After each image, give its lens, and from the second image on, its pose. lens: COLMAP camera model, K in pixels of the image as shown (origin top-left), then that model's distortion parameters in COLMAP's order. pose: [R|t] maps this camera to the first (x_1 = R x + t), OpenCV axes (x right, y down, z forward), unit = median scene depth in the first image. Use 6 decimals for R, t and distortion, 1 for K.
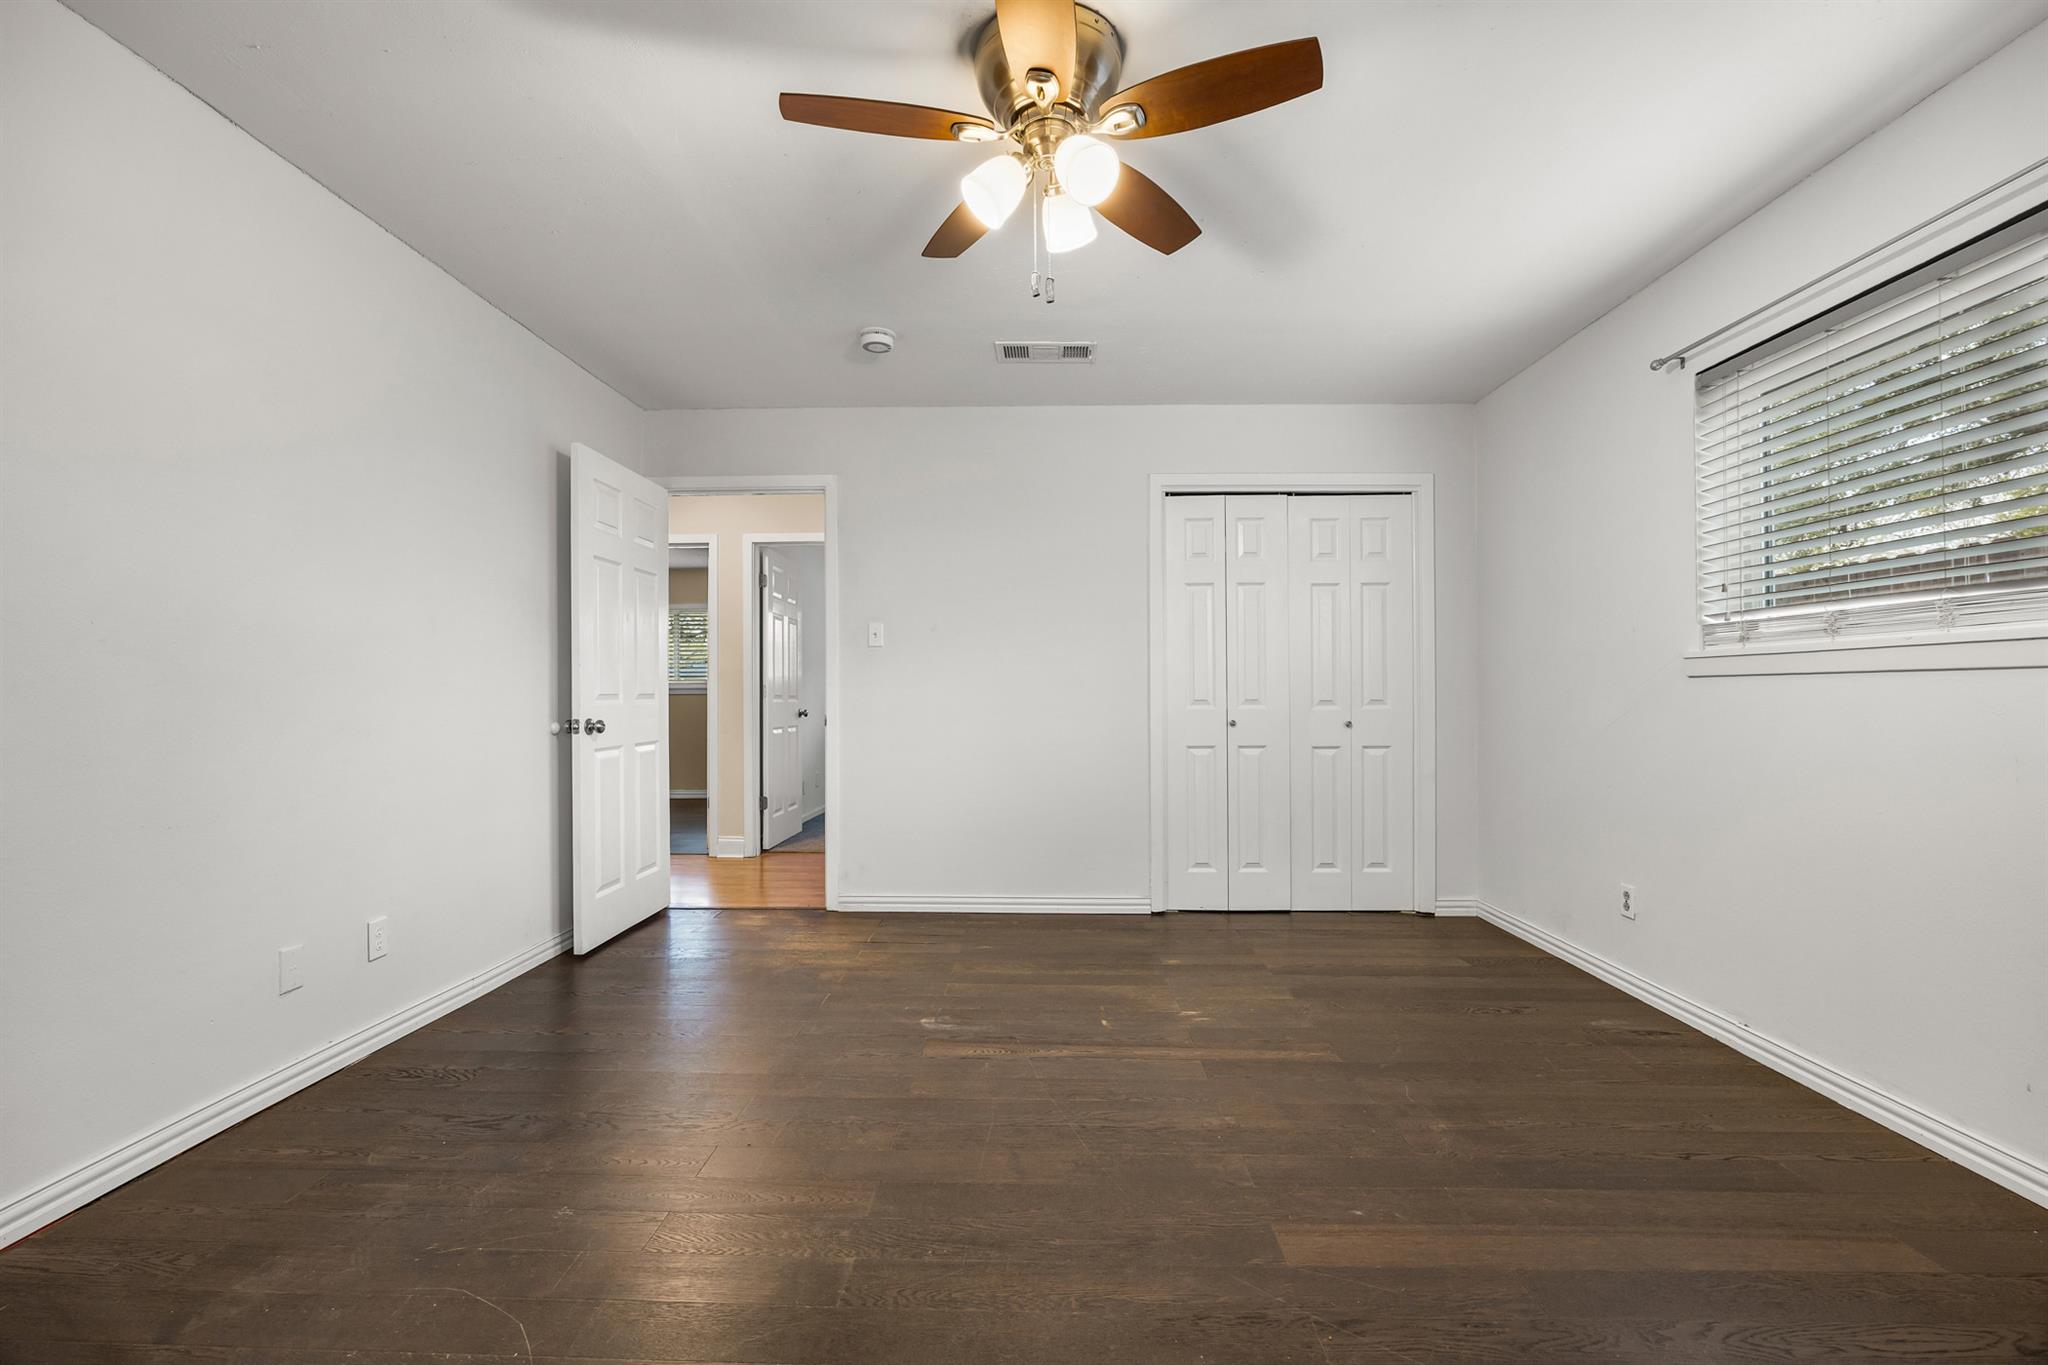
lens RADIAL K [[860.5, 0, 1031.0], [0, 860.5, 682.6], [0, 0, 1]] dist [-0.017731, 0.001749]
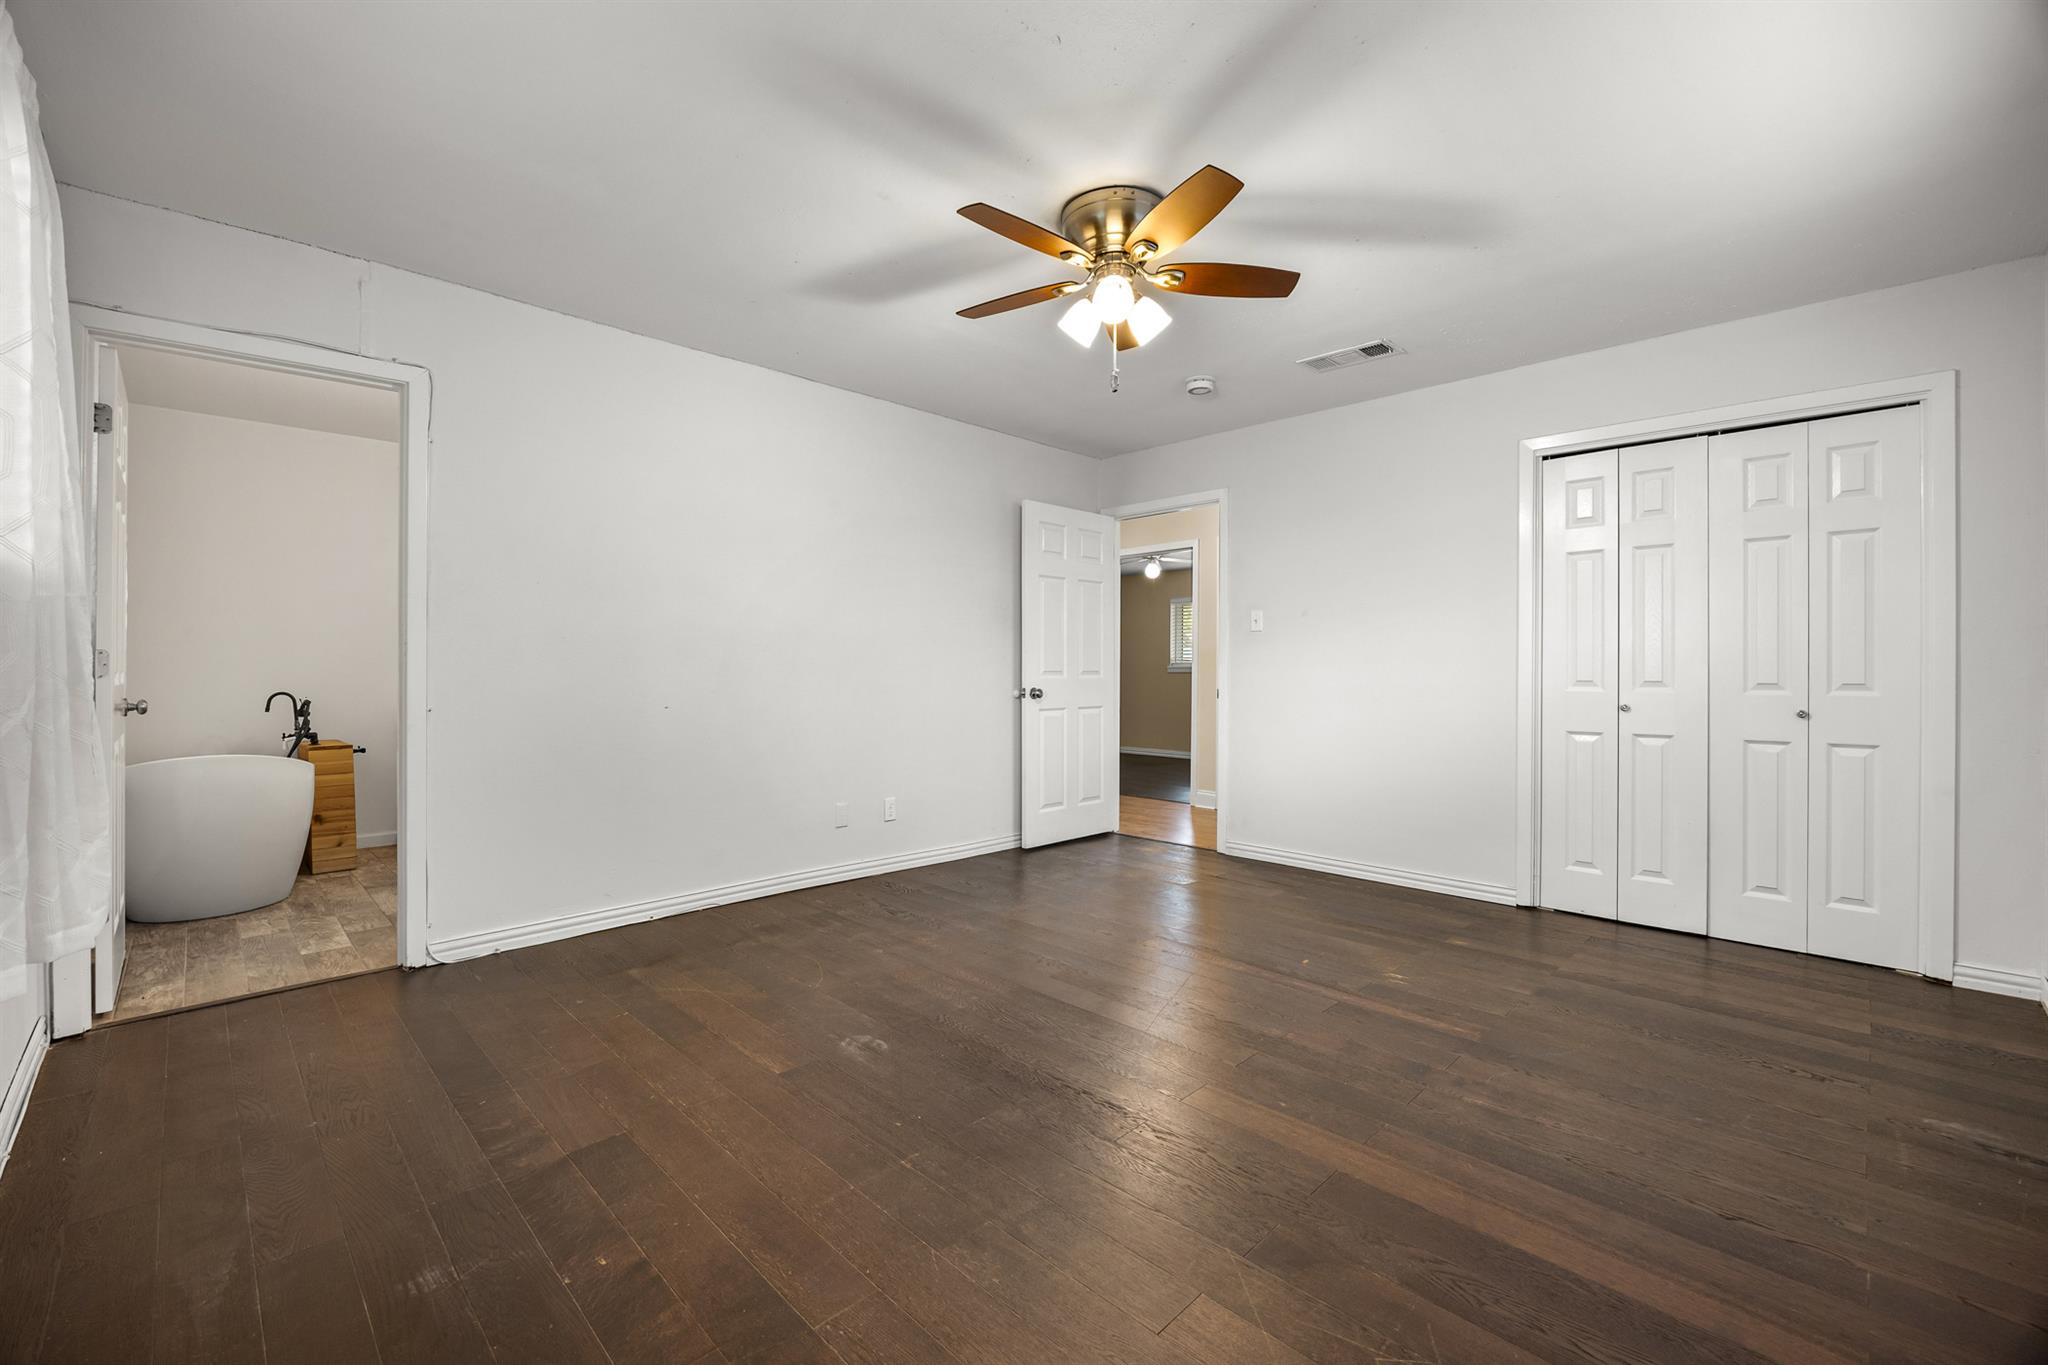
lens RADIAL K [[860.5, 0, 1024.5], [0, 860.5, 655.0], [0, 0, 1]] dist [-0.017731, 0.001749]
pose [[0.719552, -0.007708, -0.694396, 0.489100], [0.002732, 0.999962, -0.008269, -0.001343], [0.694433, 0.004053, 0.719546, -0.062214]]
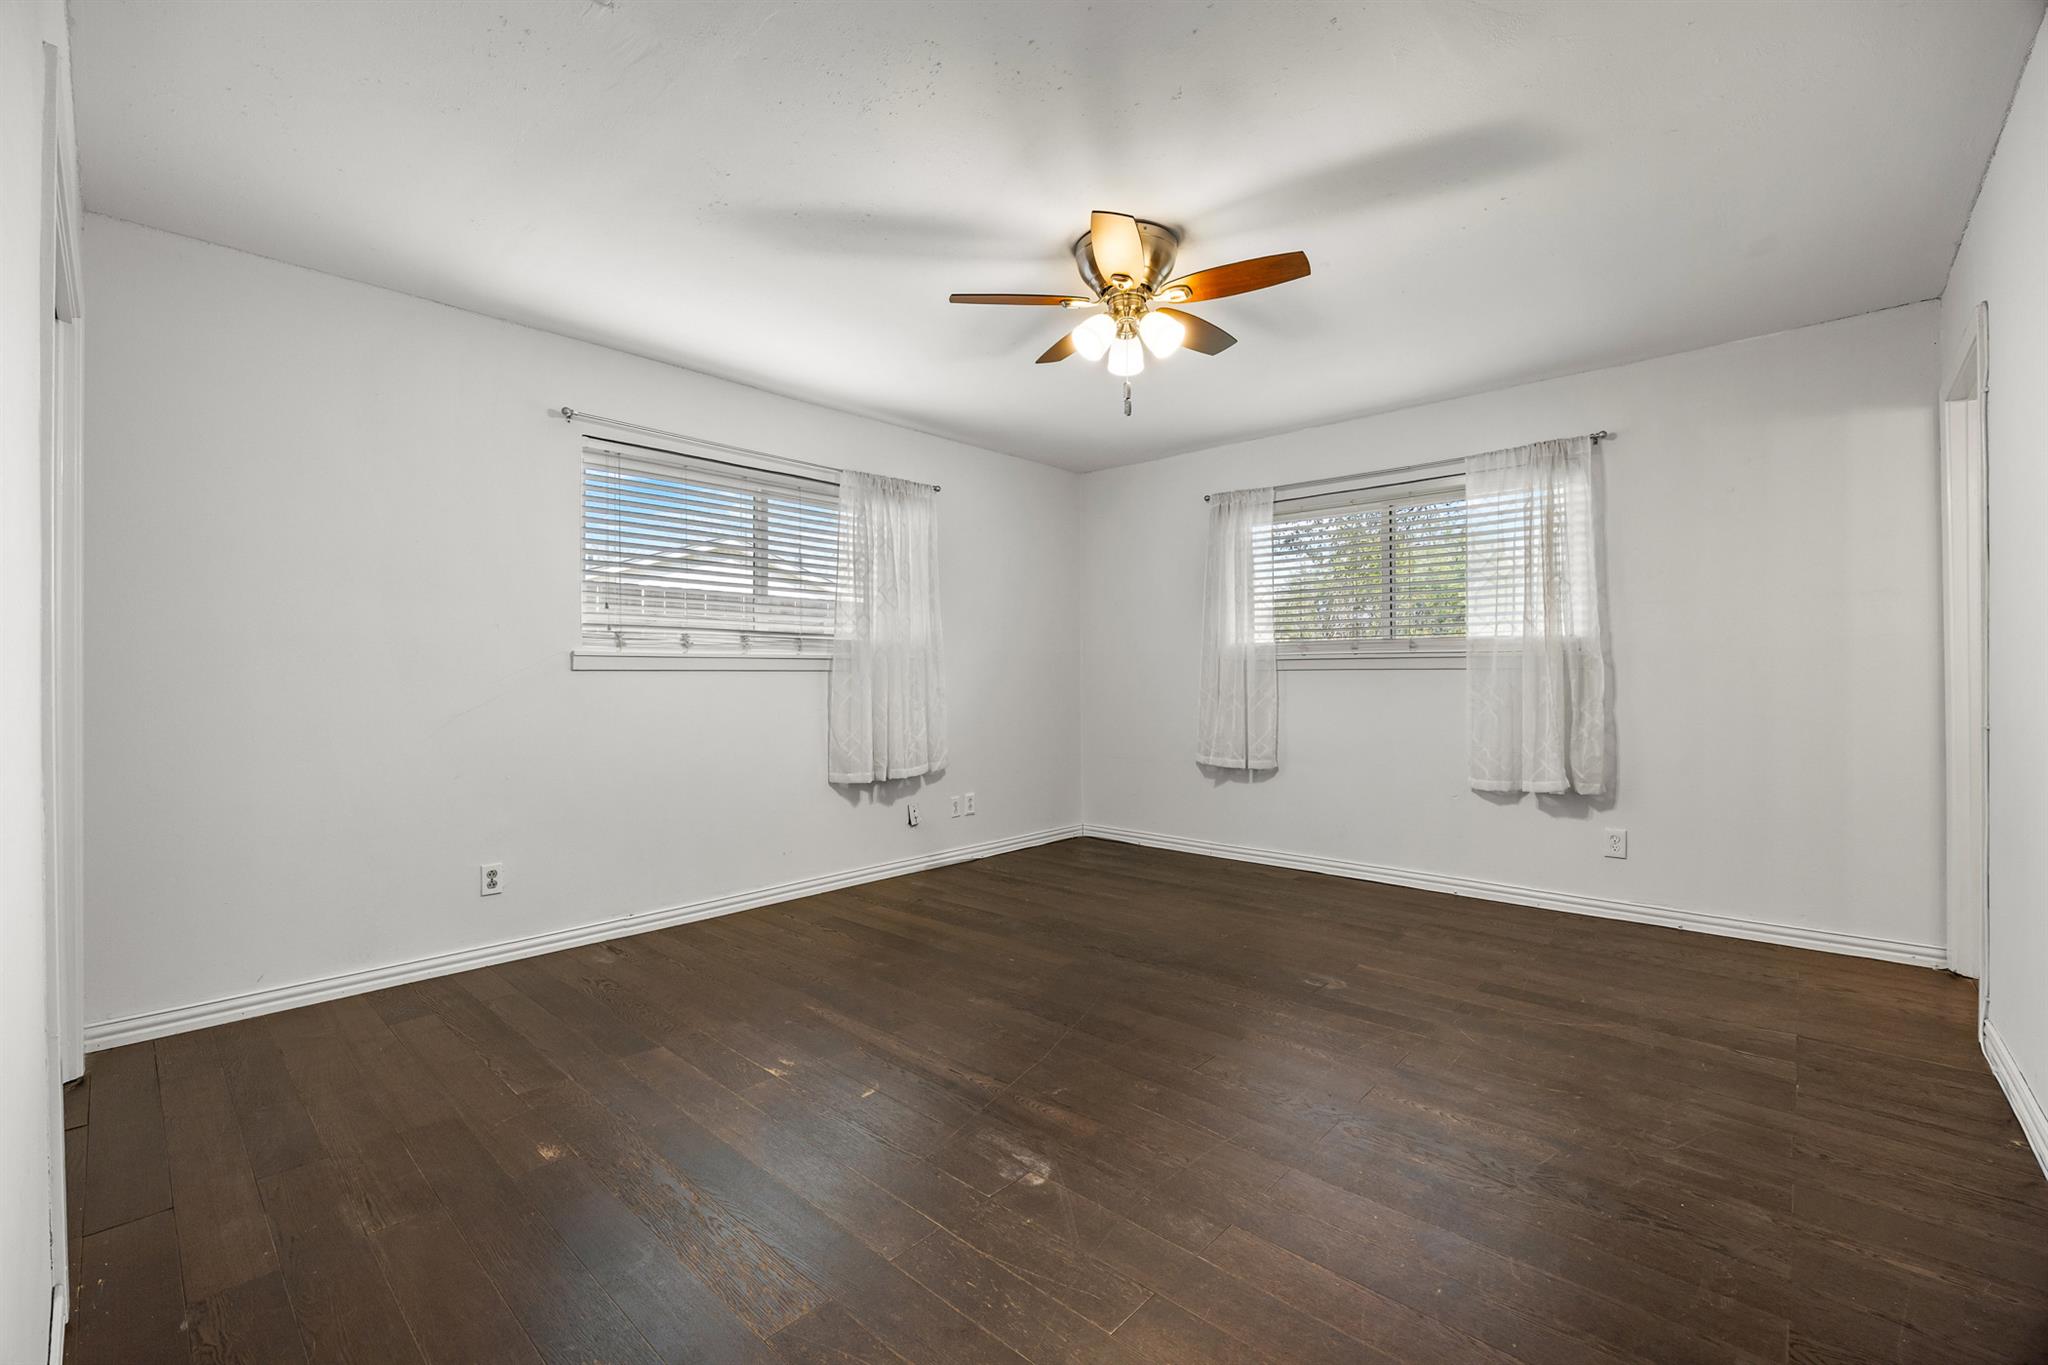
lens RADIAL K [[860.5, 0, 1006.5], [0, 860.5, 686.0], [0, 0, 1]] dist [-0.017731, 0.001749]
pose [[-0.733909, -0.002531, 0.679243, -0.444975], [-0.000112, 0.999993, 0.003604, 0.009228], [-0.679247, 0.002569, -0.733905, 1.206167]]
